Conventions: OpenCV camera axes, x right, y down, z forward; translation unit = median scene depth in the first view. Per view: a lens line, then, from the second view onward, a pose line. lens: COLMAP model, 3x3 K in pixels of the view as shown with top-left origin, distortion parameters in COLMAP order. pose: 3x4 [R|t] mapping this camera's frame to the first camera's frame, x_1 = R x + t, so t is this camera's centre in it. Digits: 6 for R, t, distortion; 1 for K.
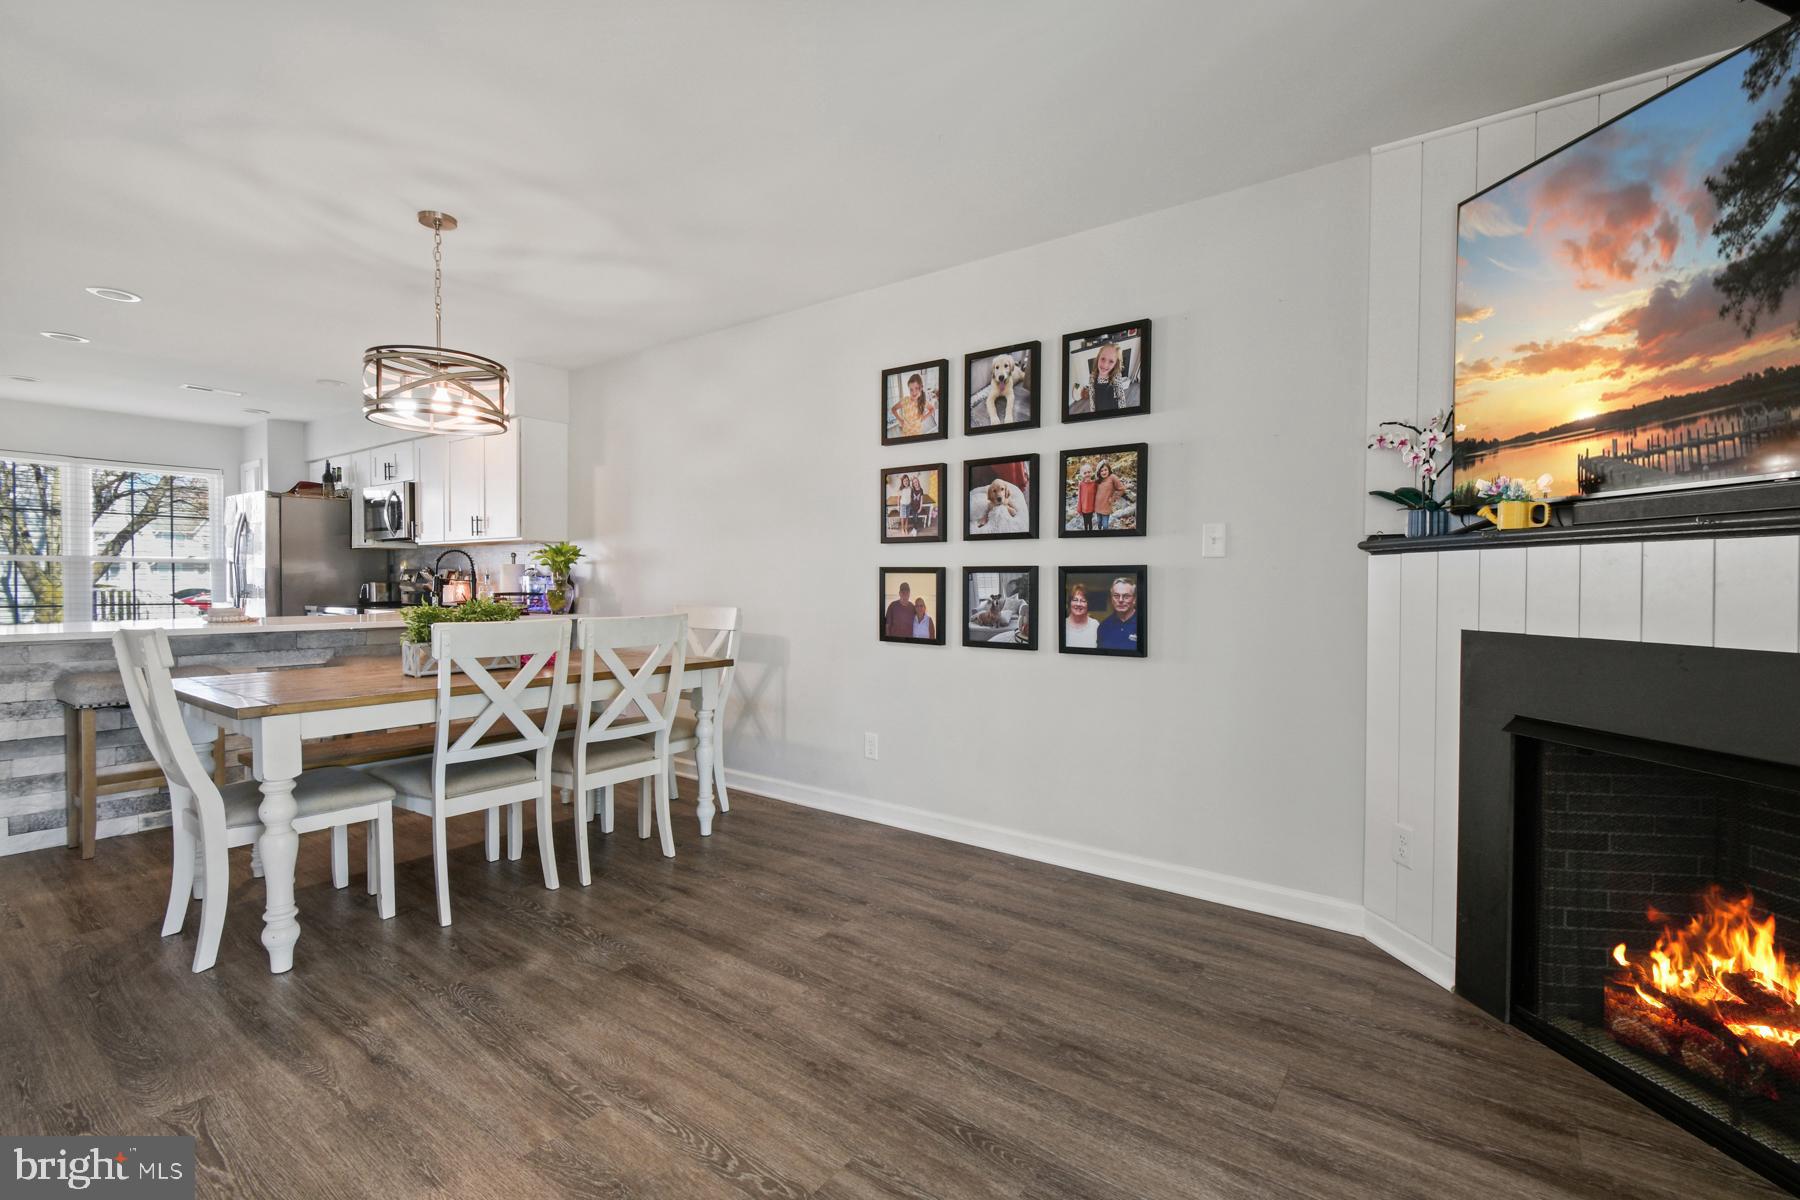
lens RADIAL K [[797.7, 0, 893.2], [0, 797.7, 596.8], [0, 0, 1]] dist [0.005111, -0.000388]
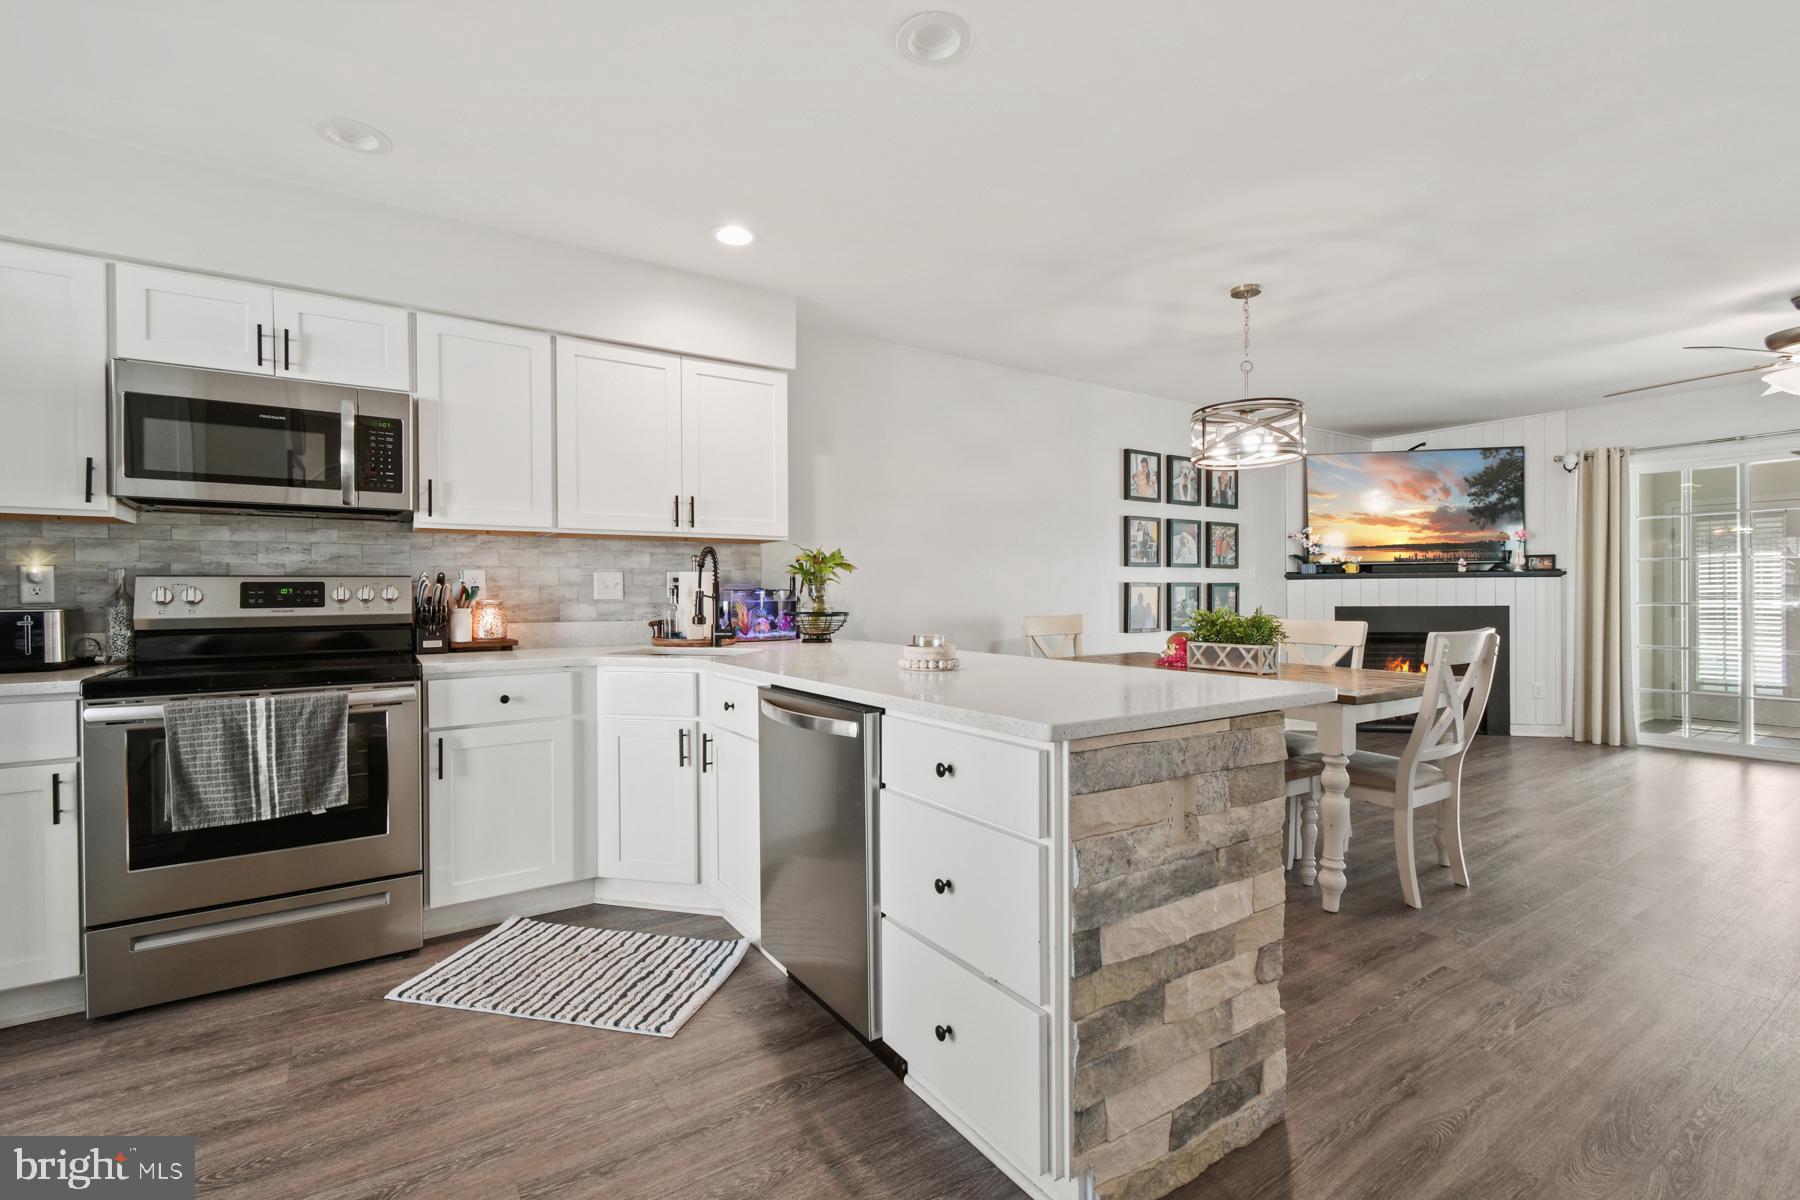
lens RADIAL K [[797.7, 0, 914.4], [0, 797.7, 600.0], [0, 0, 1]] dist [0.005111, -0.000388]
pose [[0.344641, -0.002721, 0.938731, -1.653636], [0.041127, 0.999079, -0.012203, -0.008085], [-0.937833, 0.042813, 0.344436, 0.979897]]
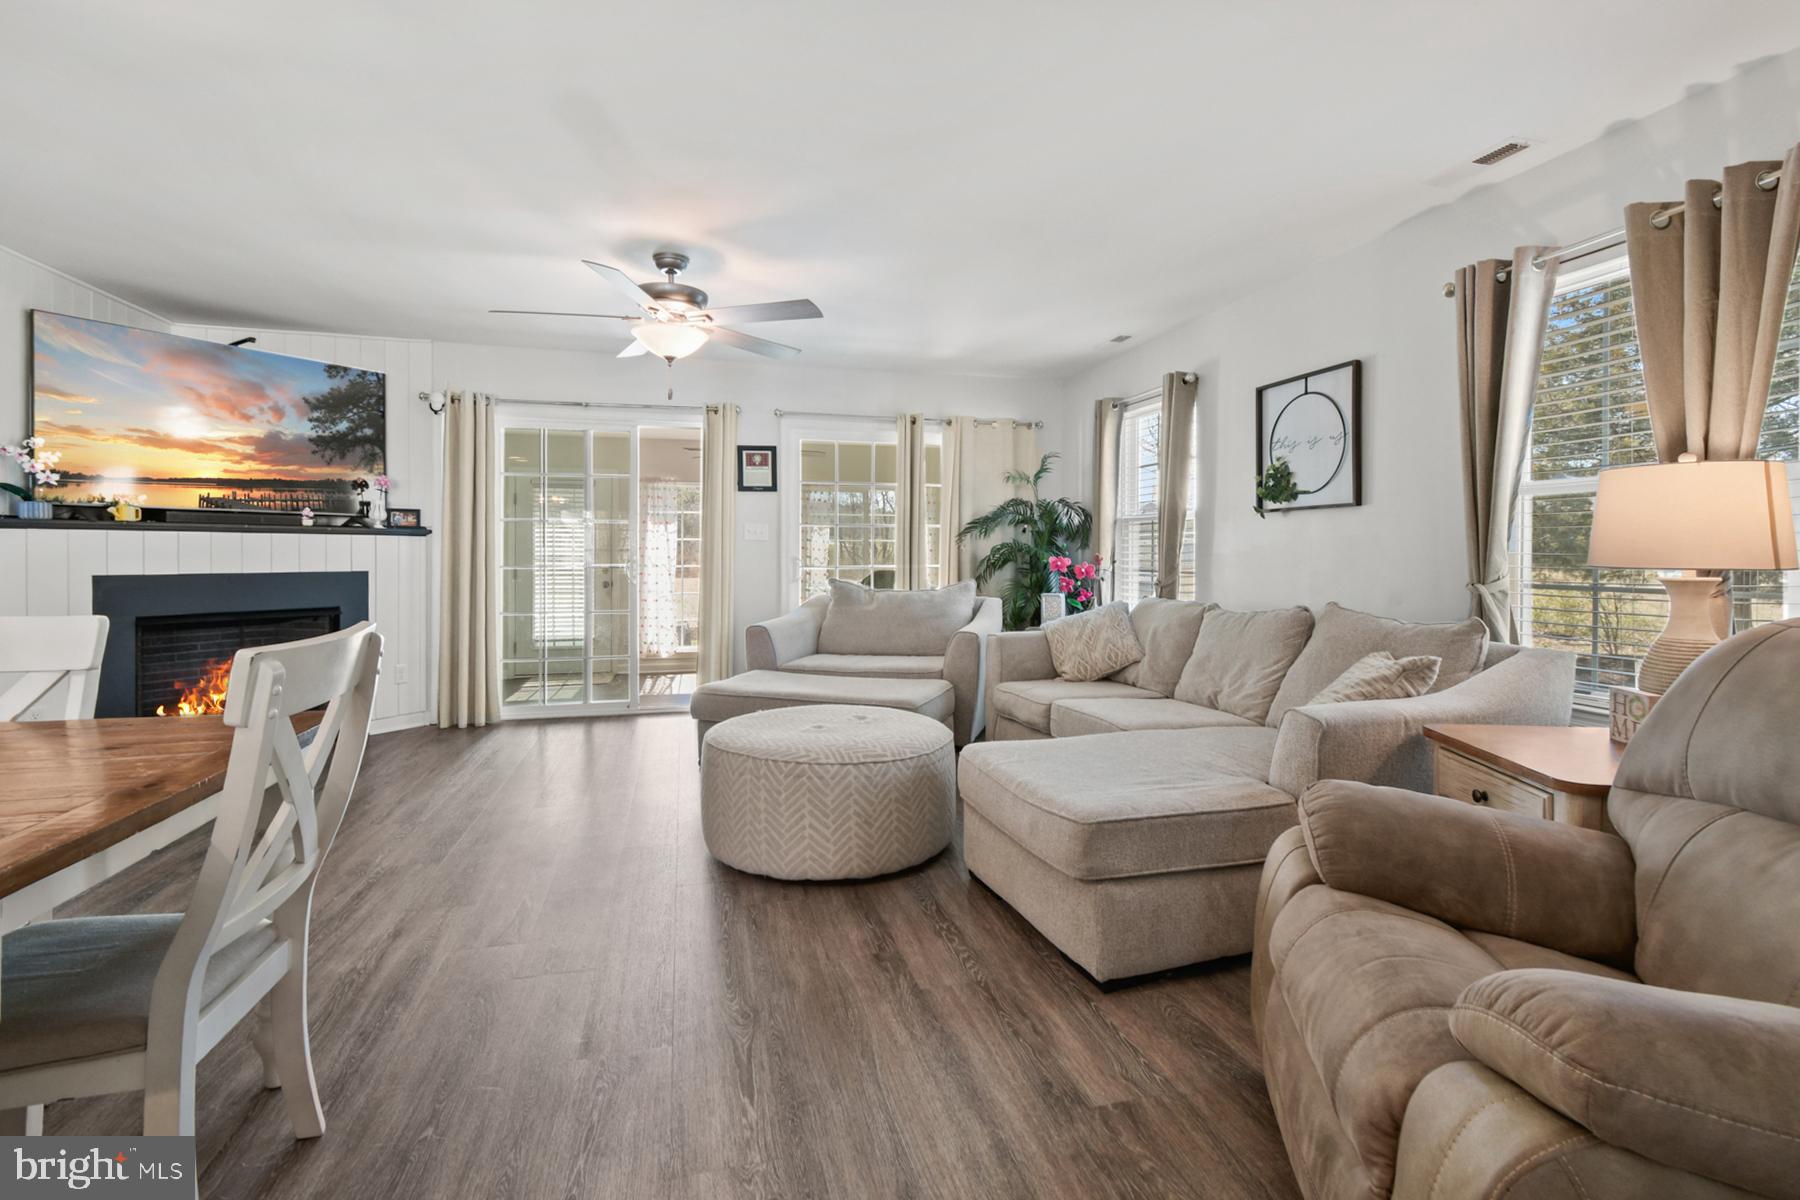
lens RADIAL K [[797.7, 0, 914.2], [0, 797.7, 559.2], [0, 0, 1]] dist [0.005111, -0.000388]
pose [[-0.785490, -0.002882, 0.618868, -1.127948], [0.025308, 0.999003, 0.036774, -0.011823], [-0.618357, 0.044548, -0.784634, 0.851725]]
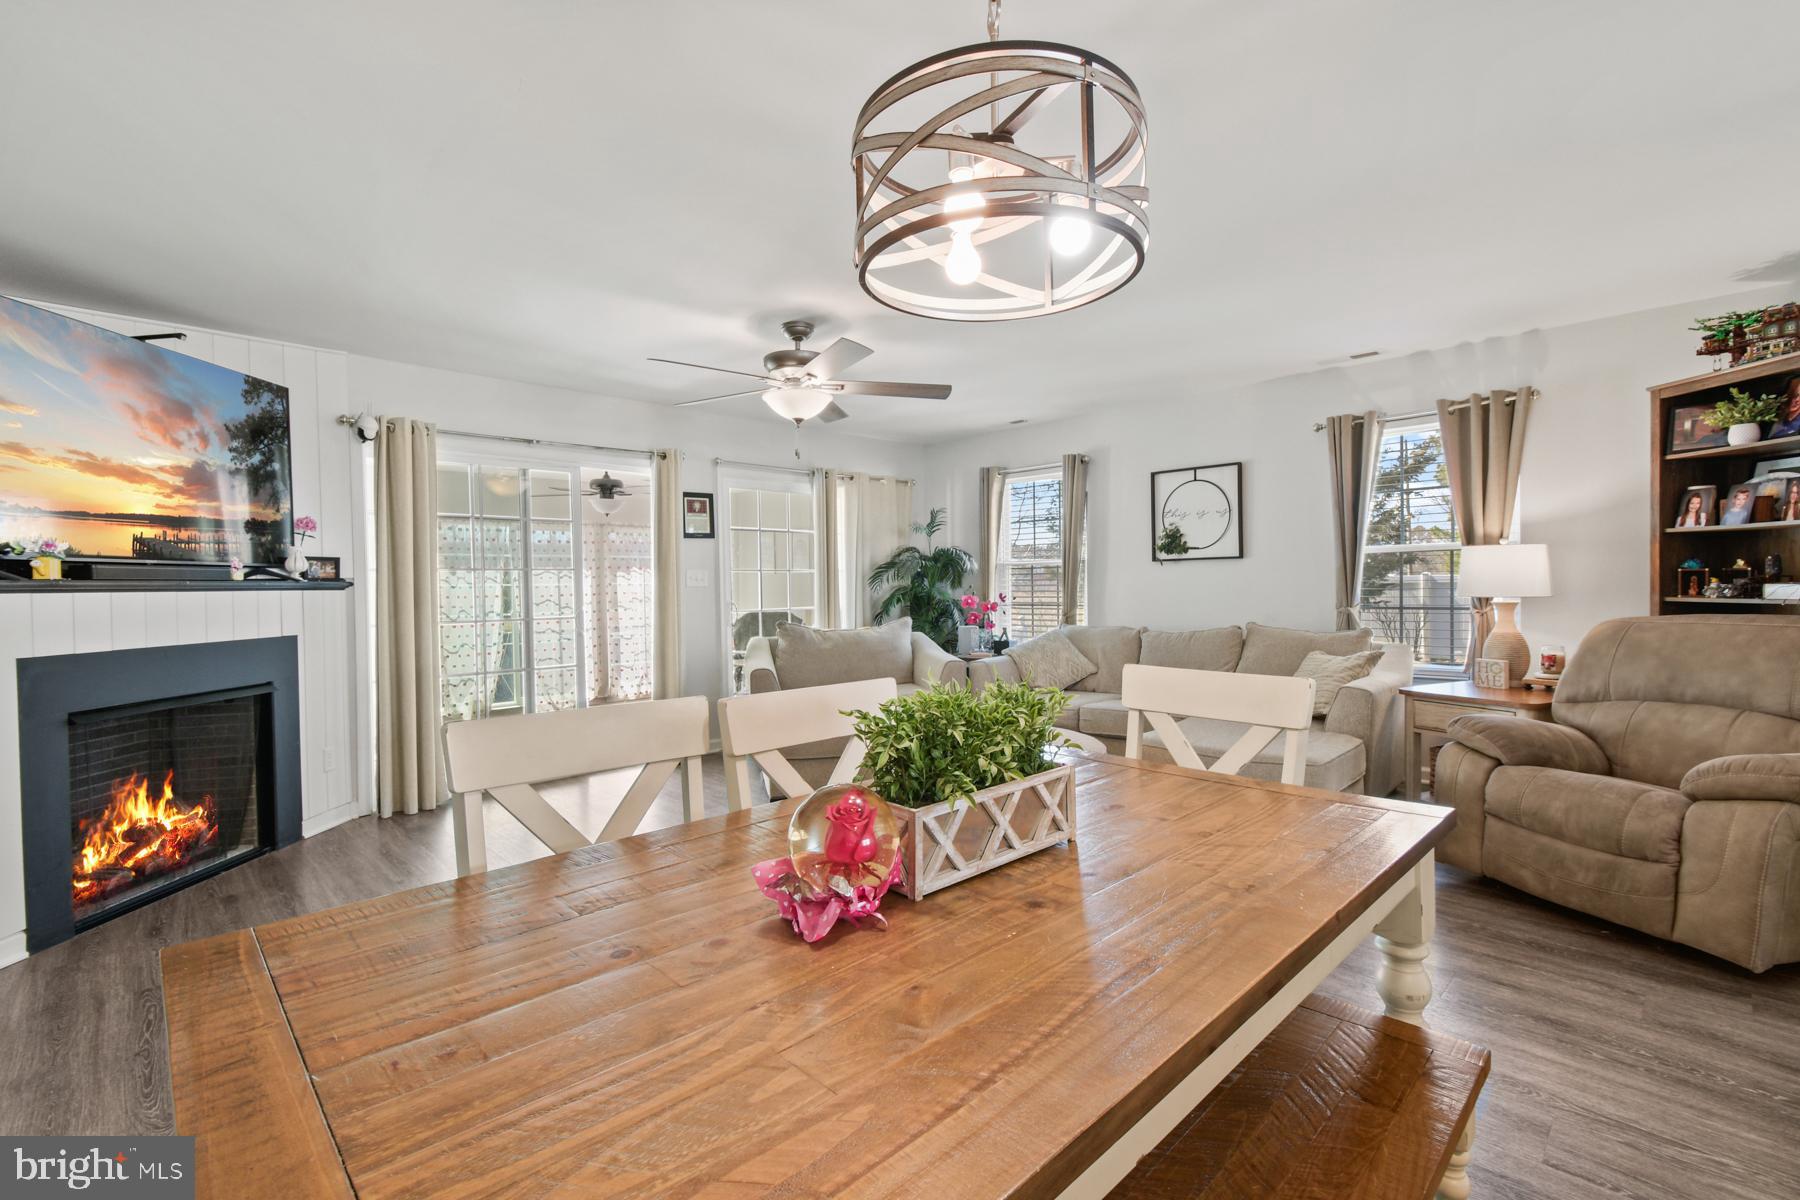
lens RADIAL K [[797.7, 0, 889.1], [0, 797.7, 599.6], [0, 0, 1]] dist [0.005111, -0.000388]
pose [[-0.987213, 0.018520, 0.158328, -0.514875], [0.027556, 0.998102, 0.055068, -0.051710], [-0.157007, 0.058727, -0.985850, 1.328233]]
